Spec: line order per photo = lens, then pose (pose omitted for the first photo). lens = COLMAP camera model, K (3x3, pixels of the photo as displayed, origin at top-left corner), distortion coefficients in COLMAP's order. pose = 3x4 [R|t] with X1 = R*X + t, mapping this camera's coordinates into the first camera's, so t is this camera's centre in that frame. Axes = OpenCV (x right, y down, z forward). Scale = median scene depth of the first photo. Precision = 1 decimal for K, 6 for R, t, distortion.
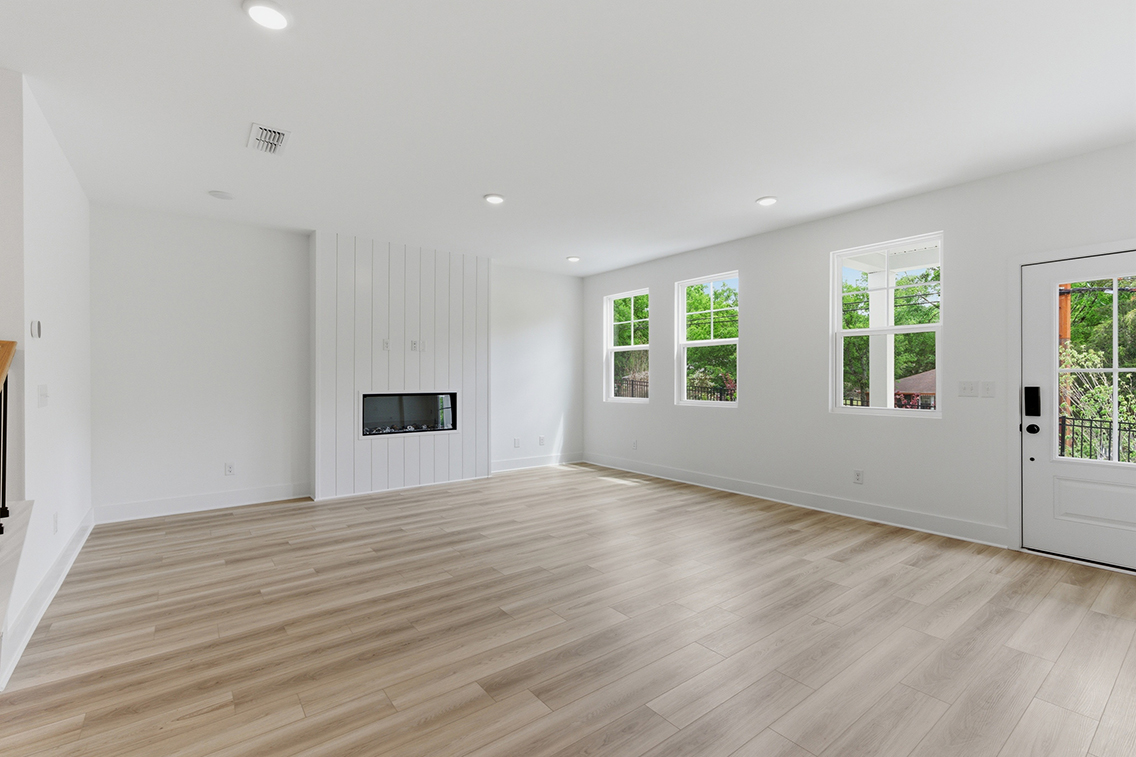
lens RADIAL K [[508.0, 0, 574.6], [0, 508.0, 382.9], [0, 0, 1]] dist [0.001923, 0.000929]
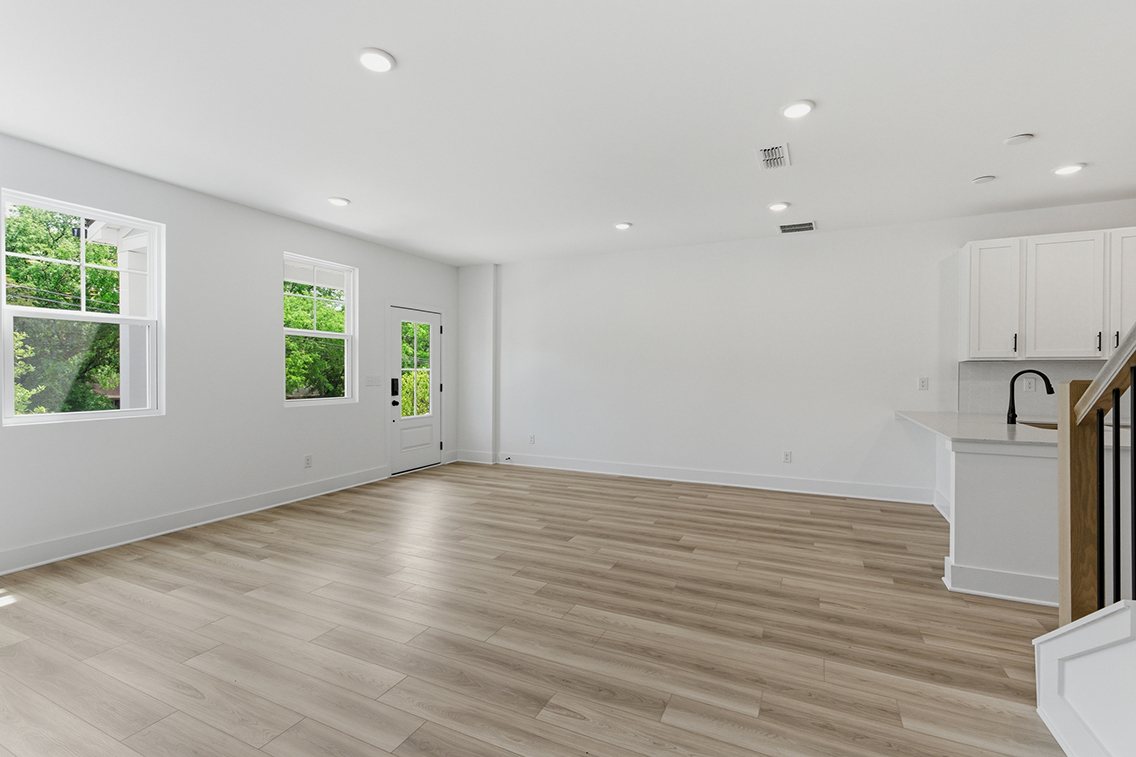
lens RADIAL K [[508.0, 0, 573.1], [0, 508.0, 375.8], [0, 0, 1]] dist [0.001923, 0.000929]
pose [[-0.447236, -0.005421, 0.894400, -1.152656], [0.008794, 0.999907, 0.010458, -0.017465], [-0.894373, 0.012542, -0.447146, 1.587489]]
